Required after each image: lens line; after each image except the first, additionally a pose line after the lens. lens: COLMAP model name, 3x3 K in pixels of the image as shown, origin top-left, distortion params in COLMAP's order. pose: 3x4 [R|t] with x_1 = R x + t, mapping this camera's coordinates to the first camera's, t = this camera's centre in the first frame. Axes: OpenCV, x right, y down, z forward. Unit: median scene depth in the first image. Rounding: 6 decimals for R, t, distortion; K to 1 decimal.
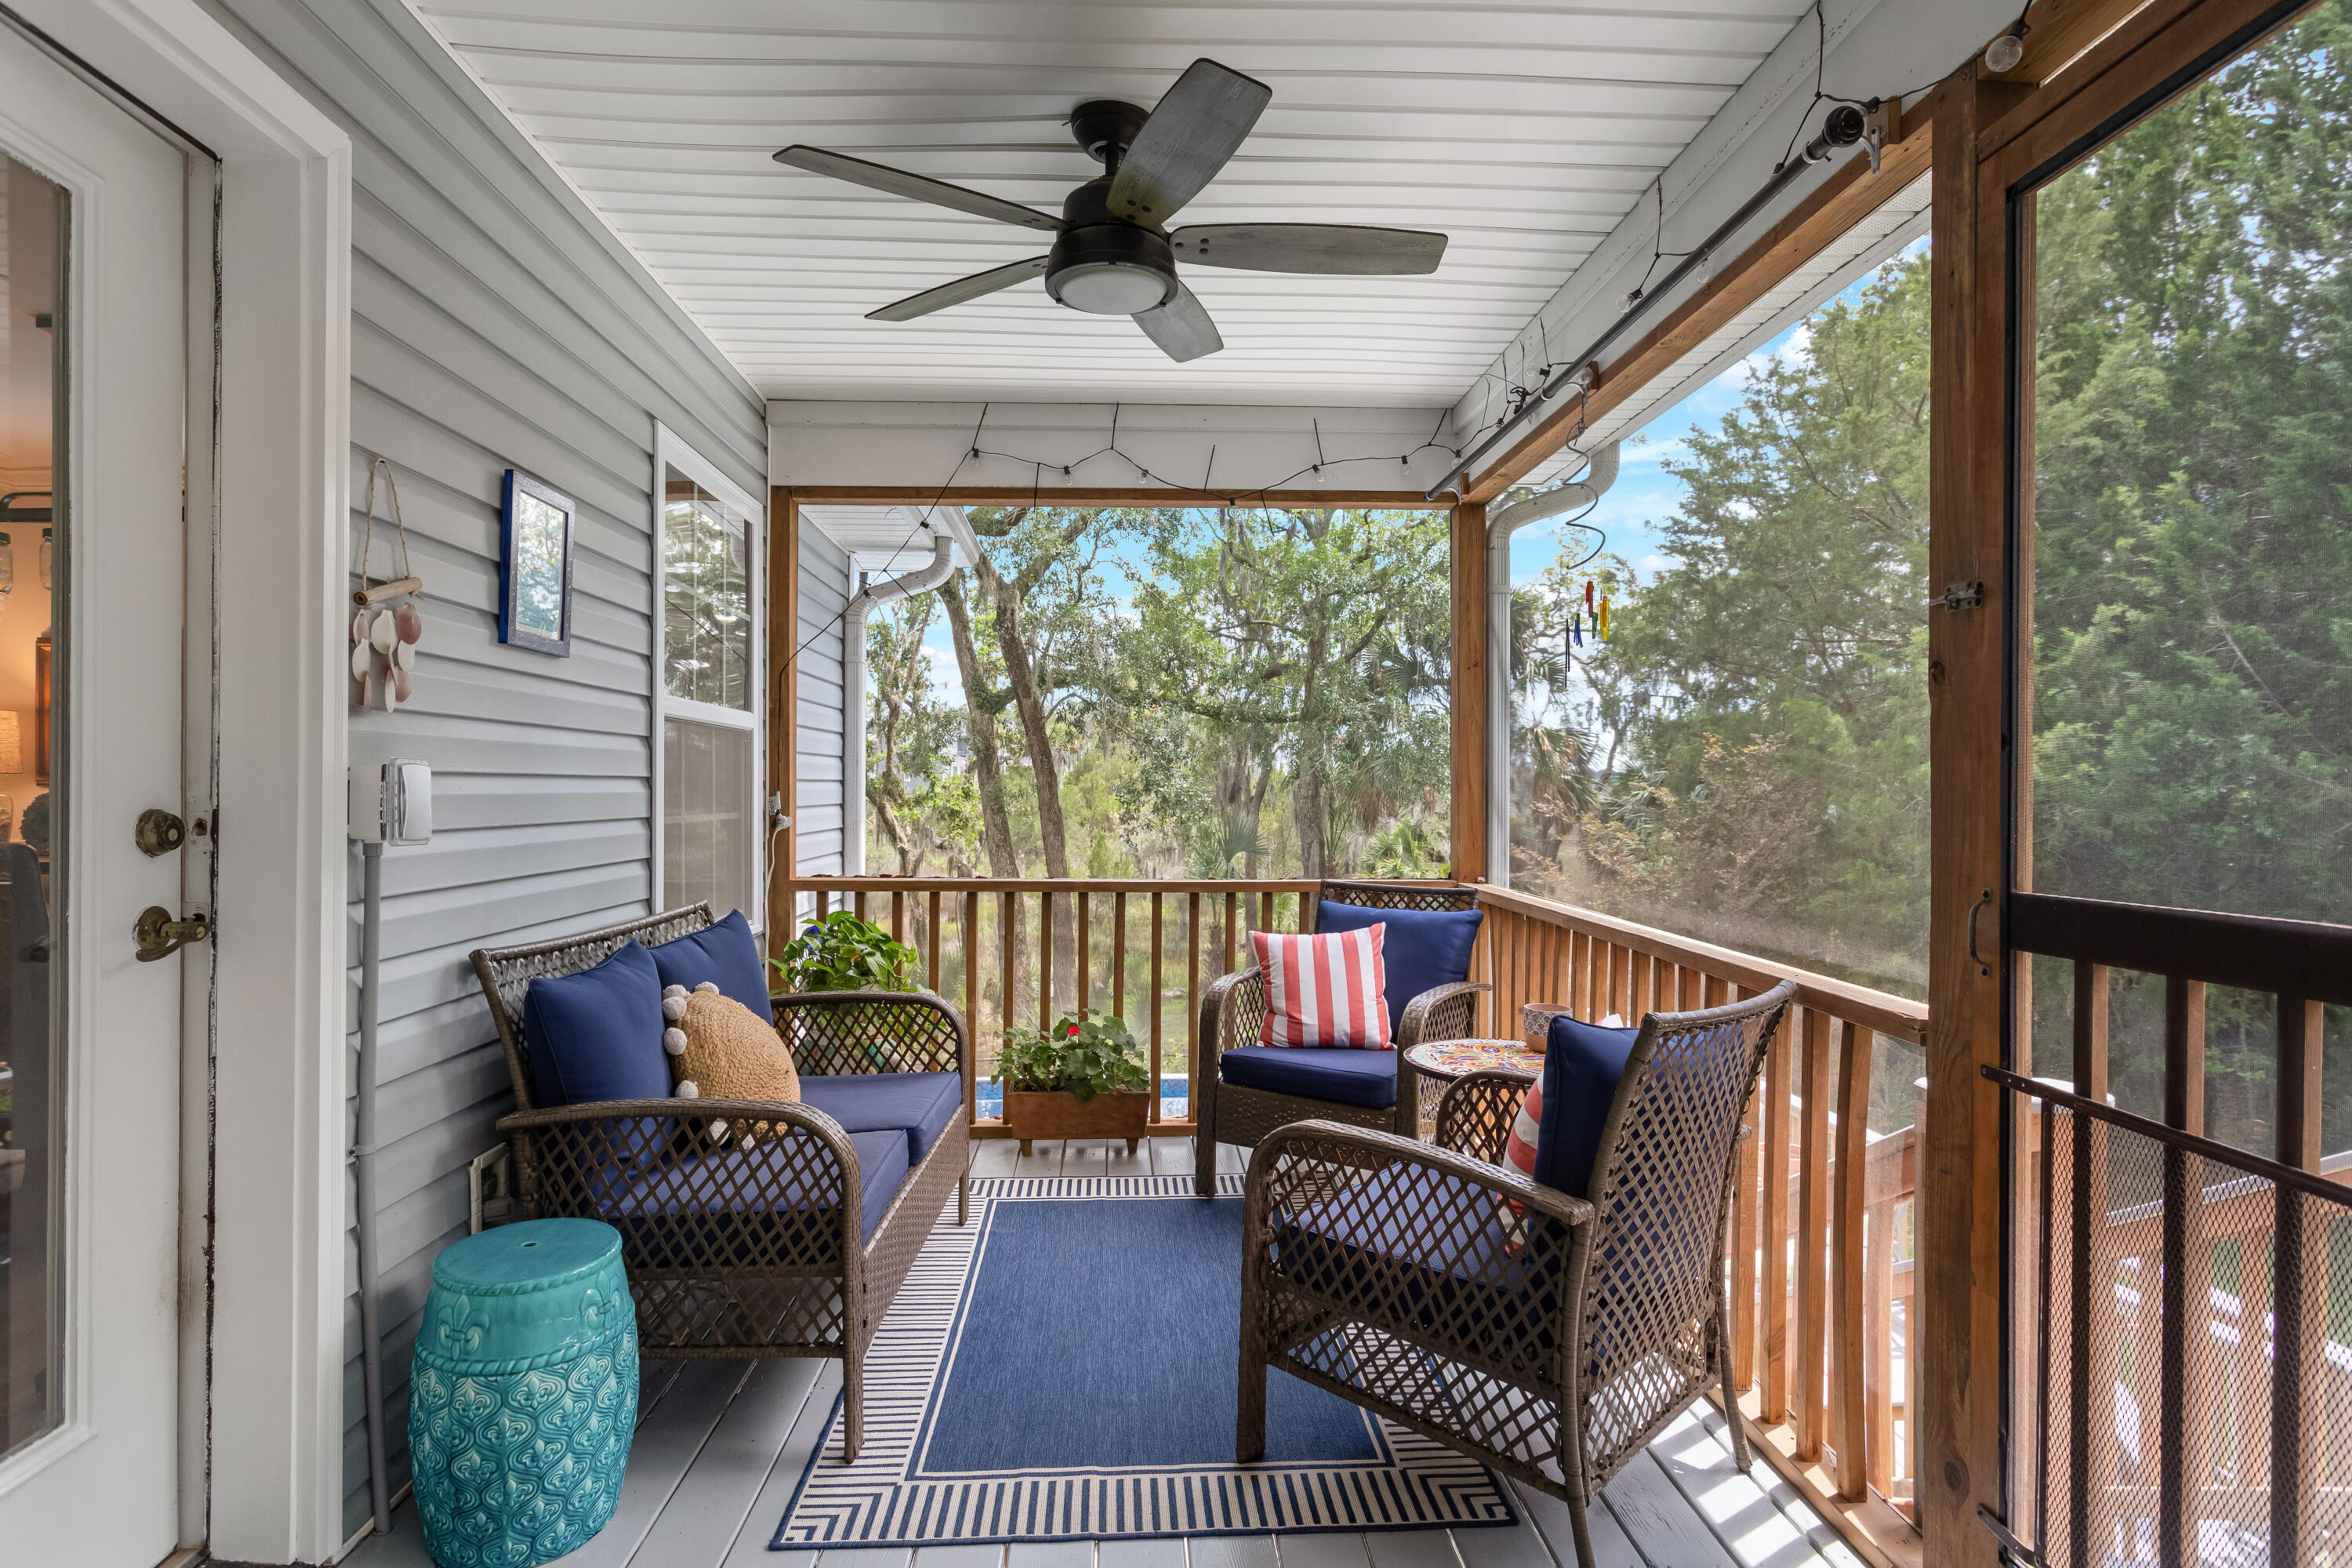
lens RADIAL K [[1257.2, 0, 1177.1], [0, 1257.2, 793.3], [0, 0, 1]] dist [-0.005146, 0.003670]
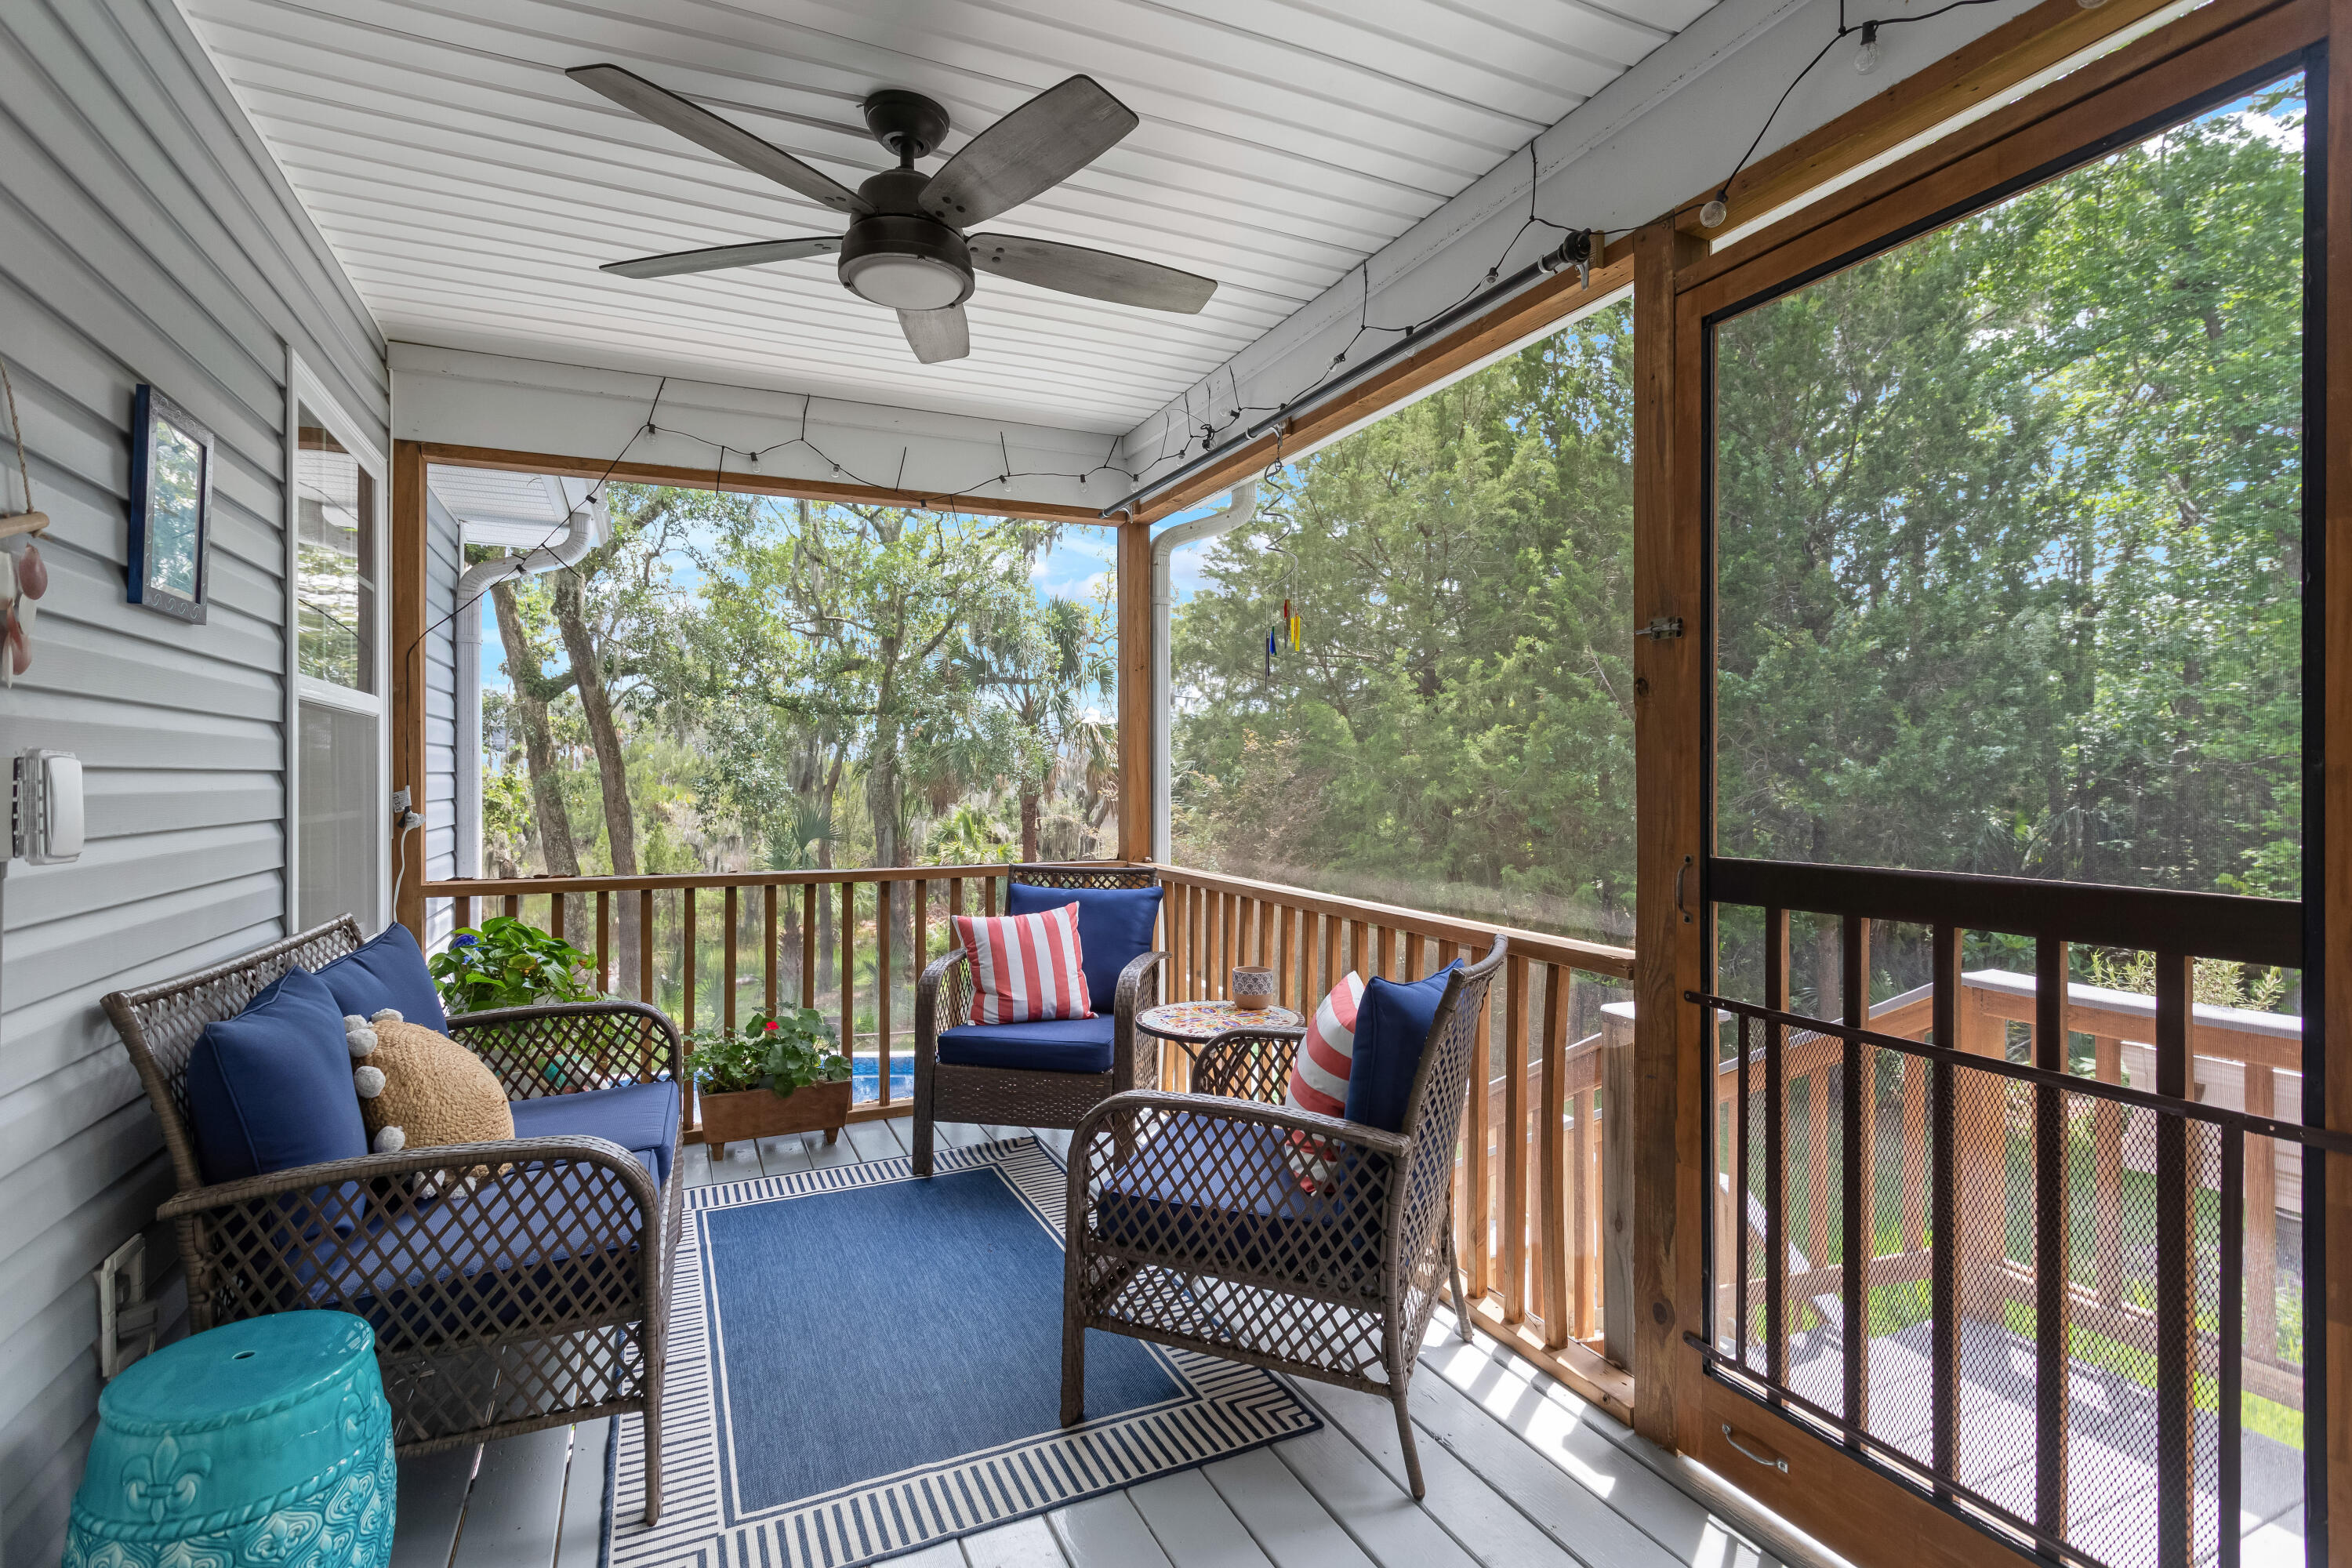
lens RADIAL K [[1143.7, 0, 1183.0], [0, 1143.7, 778.2], [0, 0, 1]] dist [0.004521, -0.000846]
pose [[0.922942, -0.005719, 0.384897, -0.205106], [0.006556, 0.999978, -0.000862, -0.004165], [-0.384884, 0.003319, 0.922959, 0.076677]]
